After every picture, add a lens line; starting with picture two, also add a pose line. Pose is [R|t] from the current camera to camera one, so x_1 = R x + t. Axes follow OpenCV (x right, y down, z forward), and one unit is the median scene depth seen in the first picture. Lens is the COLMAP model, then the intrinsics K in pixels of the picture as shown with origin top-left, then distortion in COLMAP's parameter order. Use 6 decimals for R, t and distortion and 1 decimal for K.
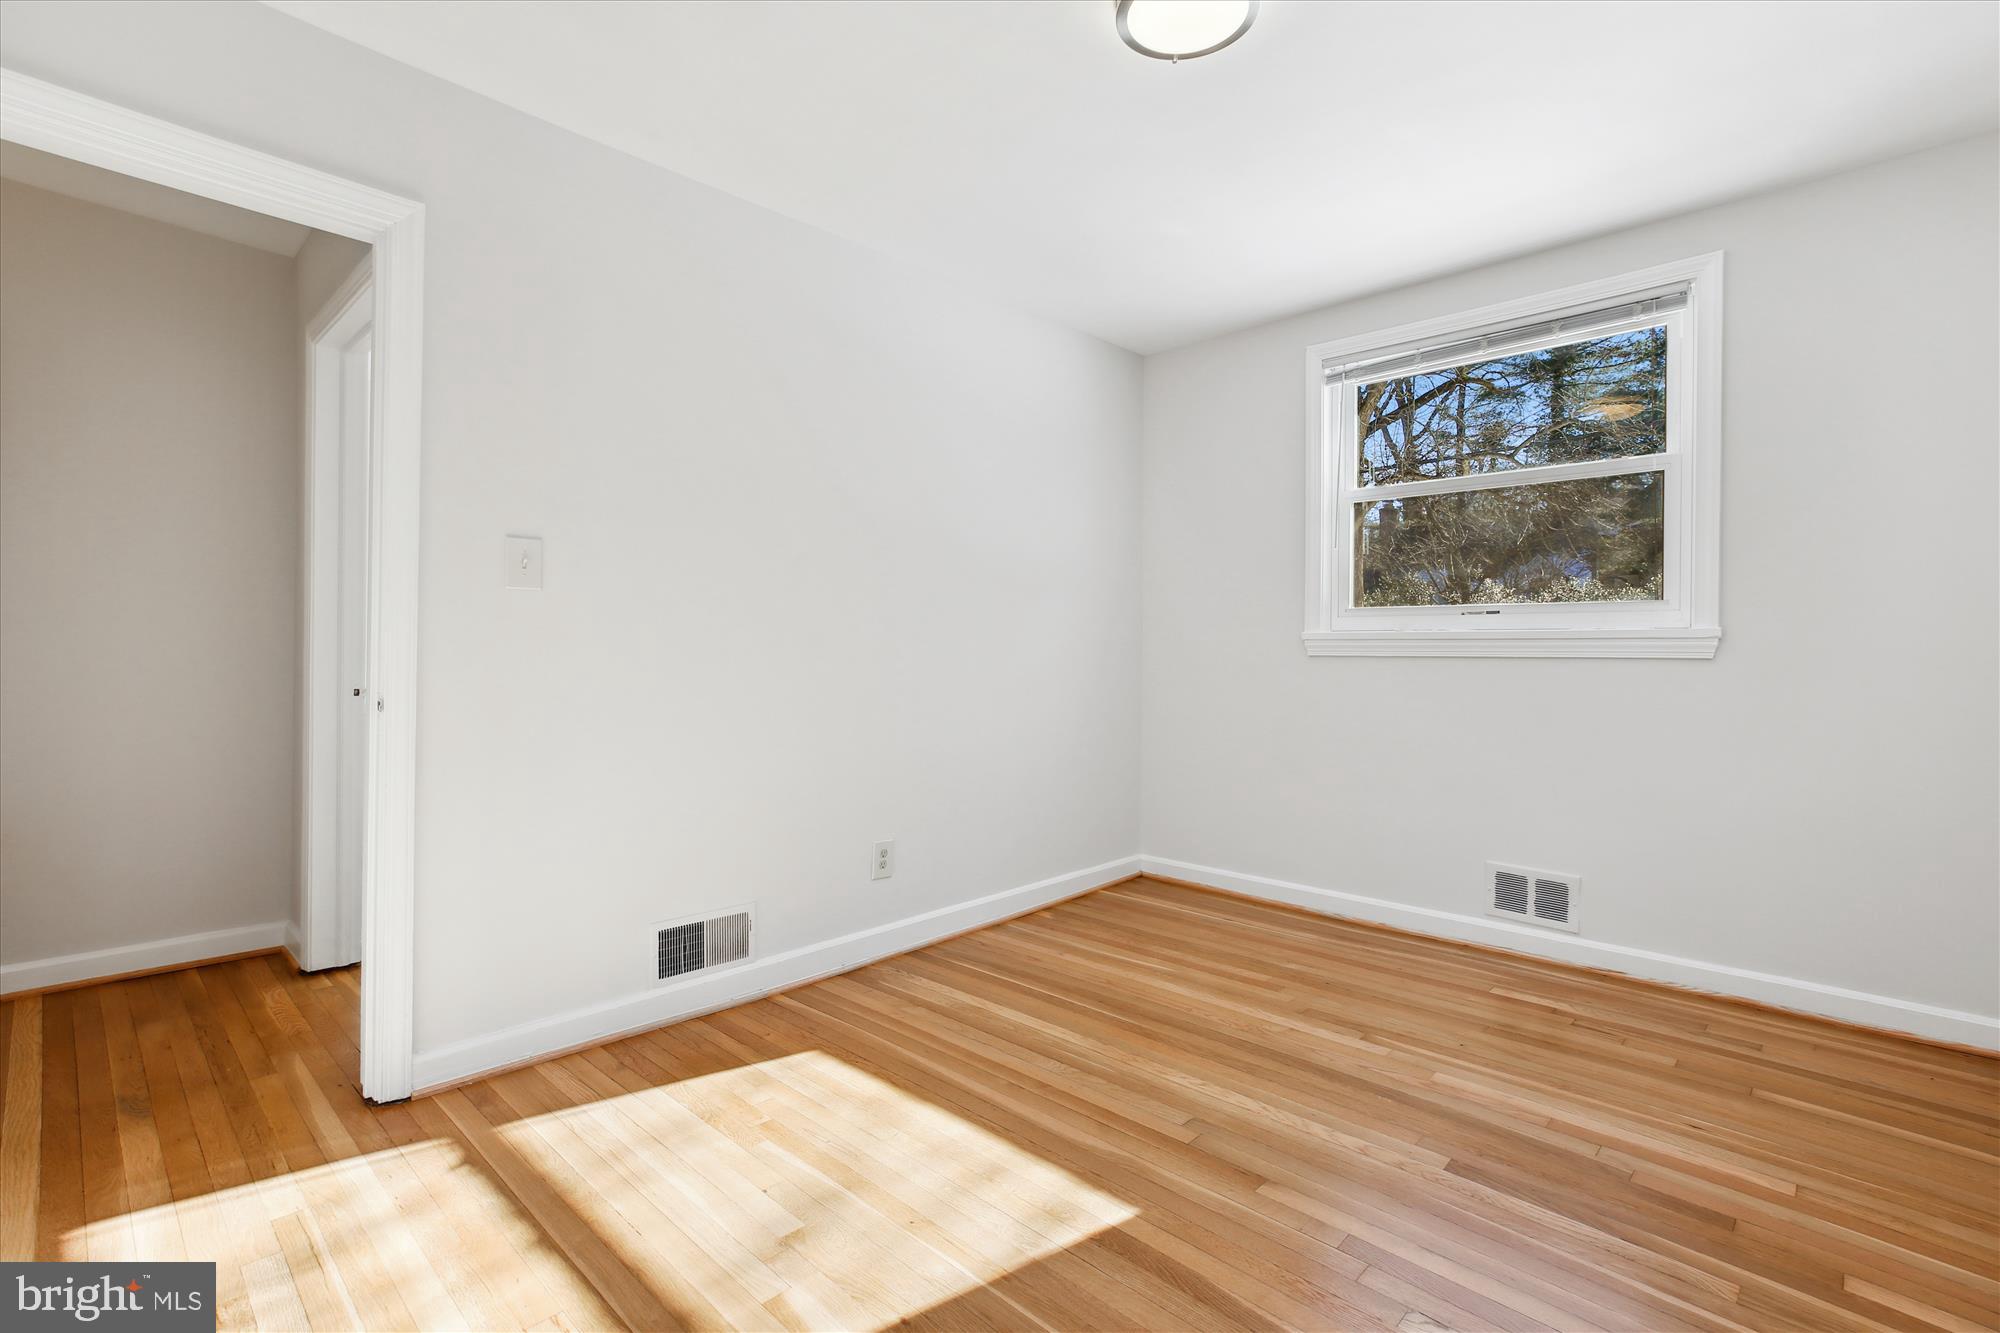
lens RADIAL K [[896.5, 0, 1009.9], [0, 896.5, 658.8], [0, 0, 1]] dist [0.003514, 0.001377]
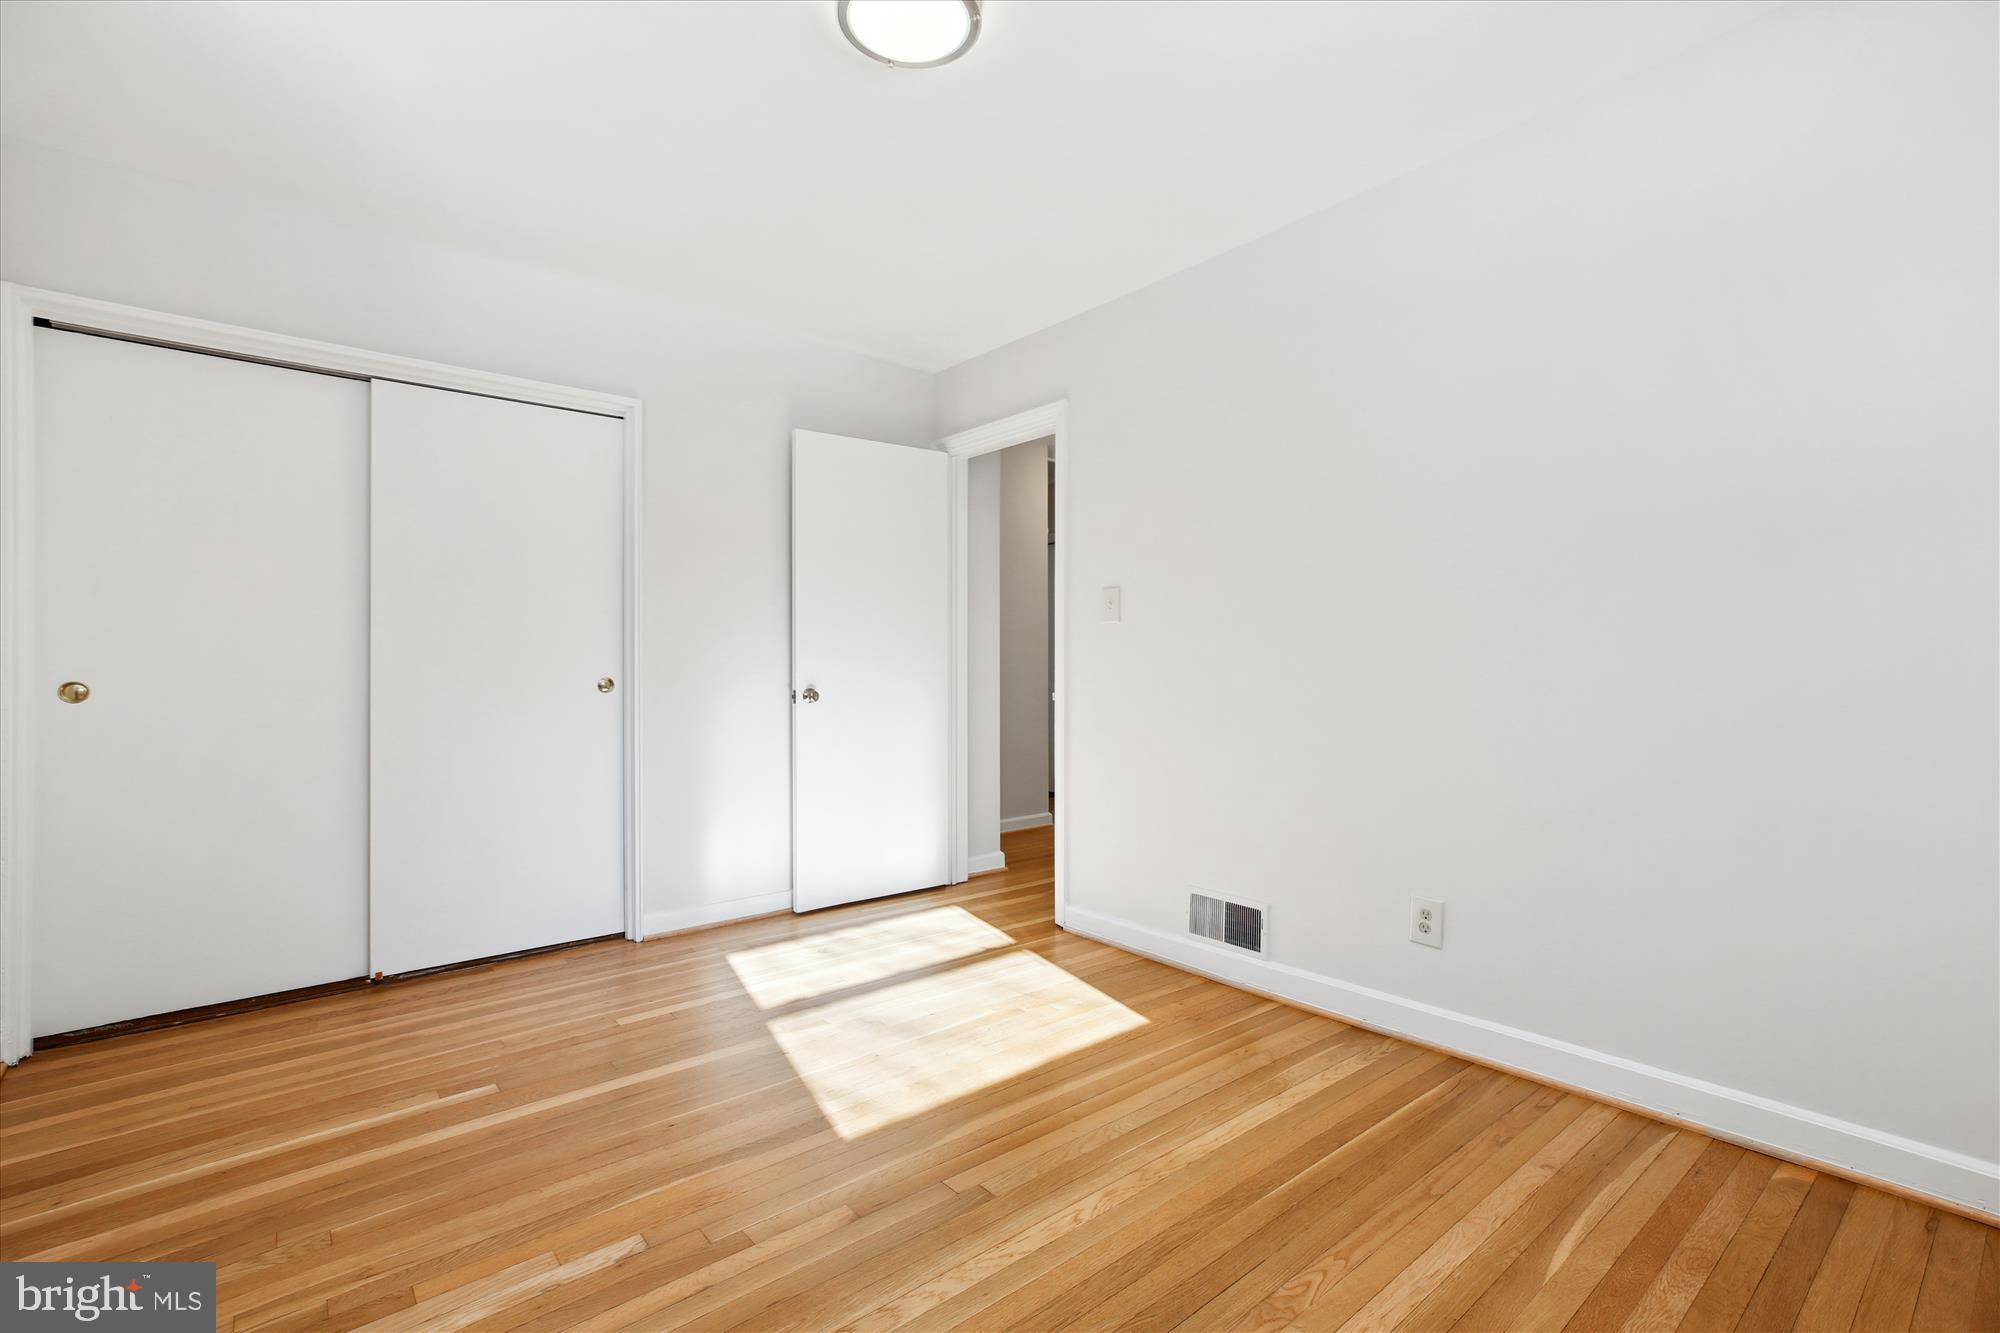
lens RADIAL K [[896.5, 0, 1009.9], [0, 896.5, 658.8], [0, 0, 1]] dist [0.003514, 0.001377]
pose [[-0.085125, -0.010729, -0.996313, 0.944718], [-0.004335, 0.999937, -0.010398, -0.002362], [0.996361, 0.003434, -0.085166, 0.950519]]
